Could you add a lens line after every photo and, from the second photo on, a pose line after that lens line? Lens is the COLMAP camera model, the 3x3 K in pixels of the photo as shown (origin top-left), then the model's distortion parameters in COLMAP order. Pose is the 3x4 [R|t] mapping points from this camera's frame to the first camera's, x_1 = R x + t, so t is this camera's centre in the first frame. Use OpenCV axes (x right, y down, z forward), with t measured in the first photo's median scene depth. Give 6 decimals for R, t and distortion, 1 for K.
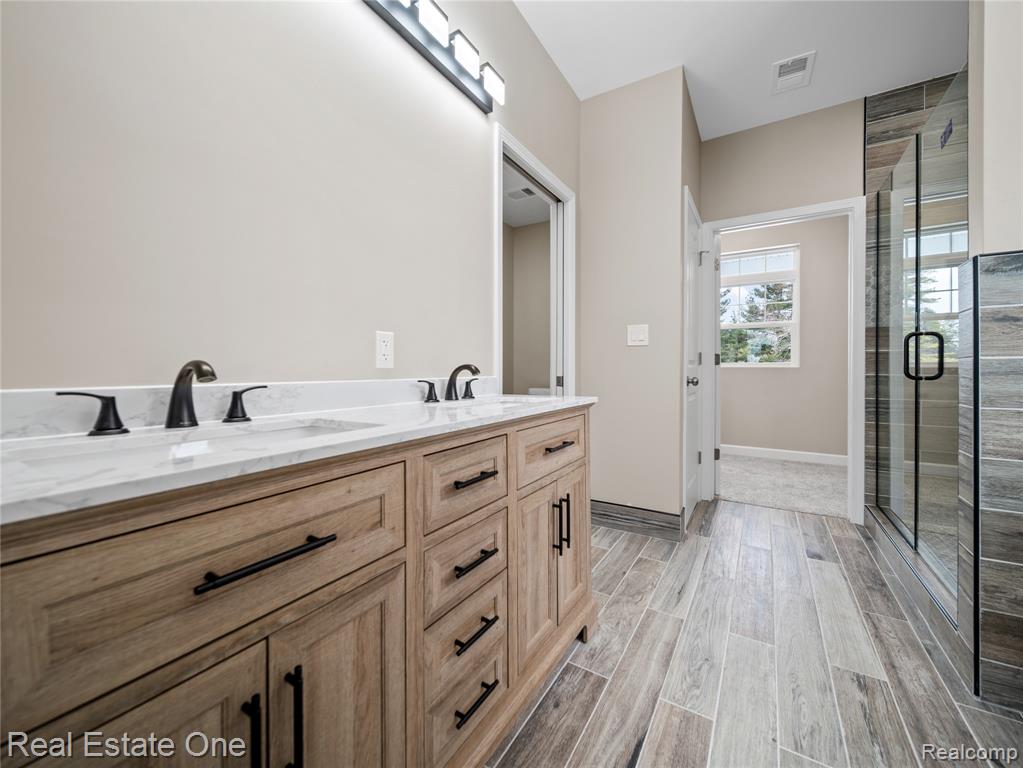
lens RADIAL K [[407.7, 0, 513.3], [0, 407.7, 368.9], [0, 0, 1]] dist [-0.000221, -0.000824]
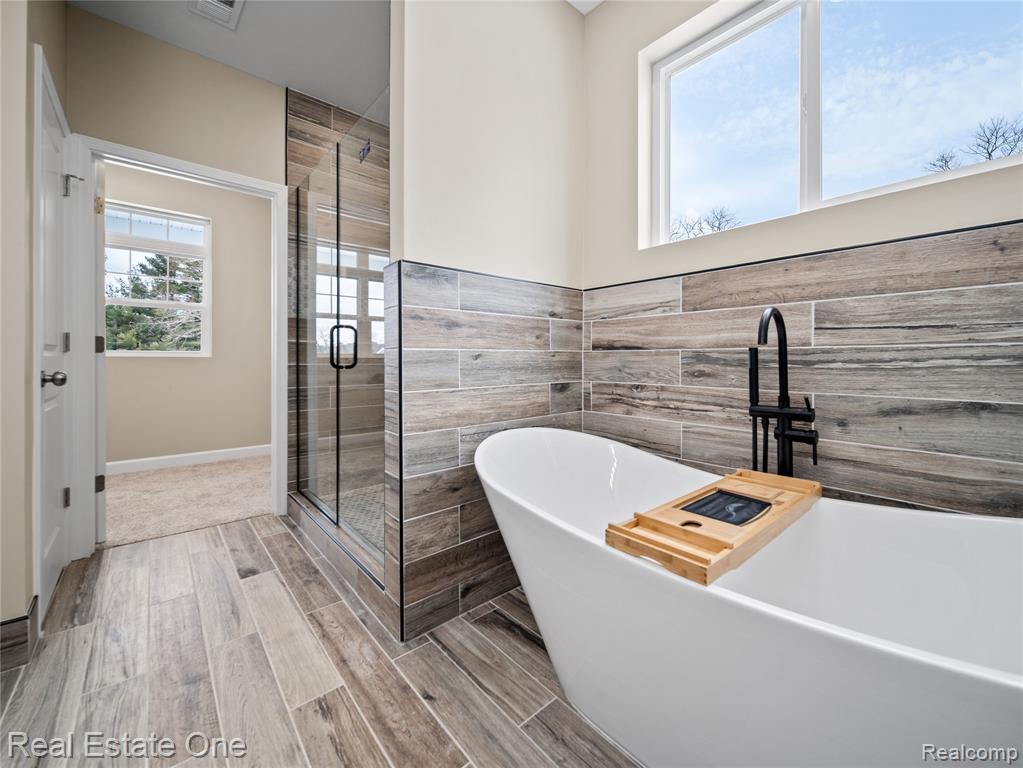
lens RADIAL K [[413.4, 0, 514.7], [0, 413.4, 360.5], [0, 0, 1]] dist [0.001035, -0.000191]
pose [[0.295998, -0.004035, 0.955180, 0.056891], [0.000201, 0.999991, 0.004162, 0.000465], [-0.955189, -0.001040, 0.295996, 0.169729]]
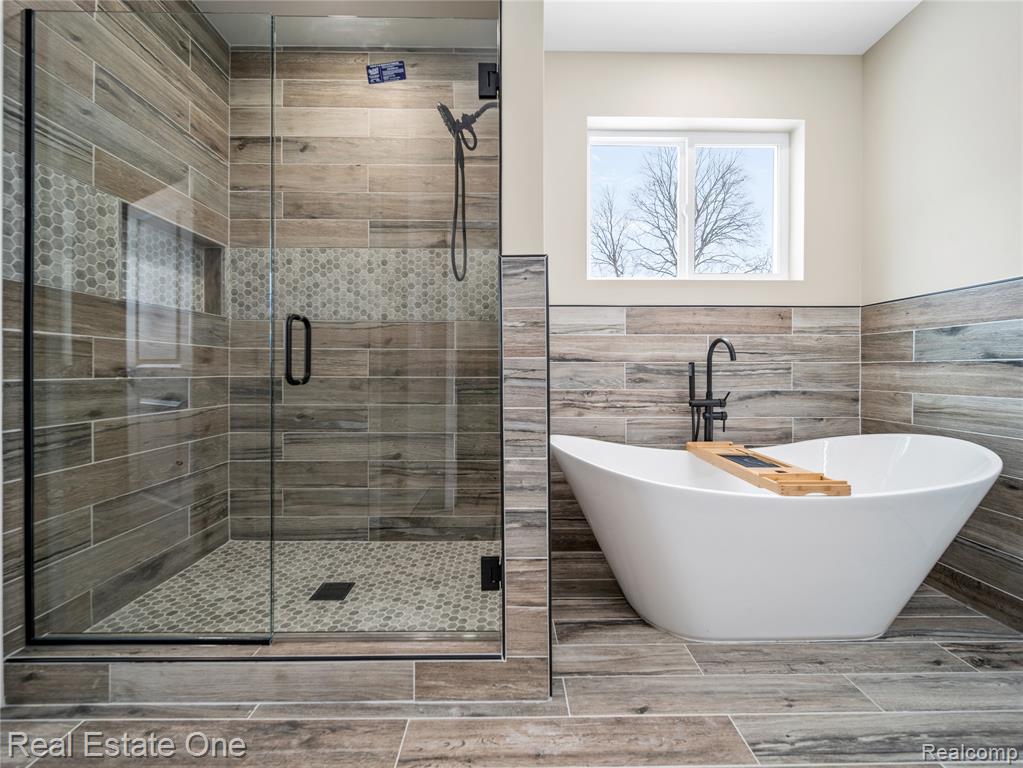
lens RADIAL K [[407.7, 0, 513.3], [0, 407.7, 368.9], [0, 0, 1]] dist [-0.000221, -0.000824]
pose [[-0.534217, -0.002102, 0.845345, 0.168227], [-0.001907, 0.999997, 0.001281, -0.000986], [-0.845345, -0.000928, -0.534220, 0.790104]]
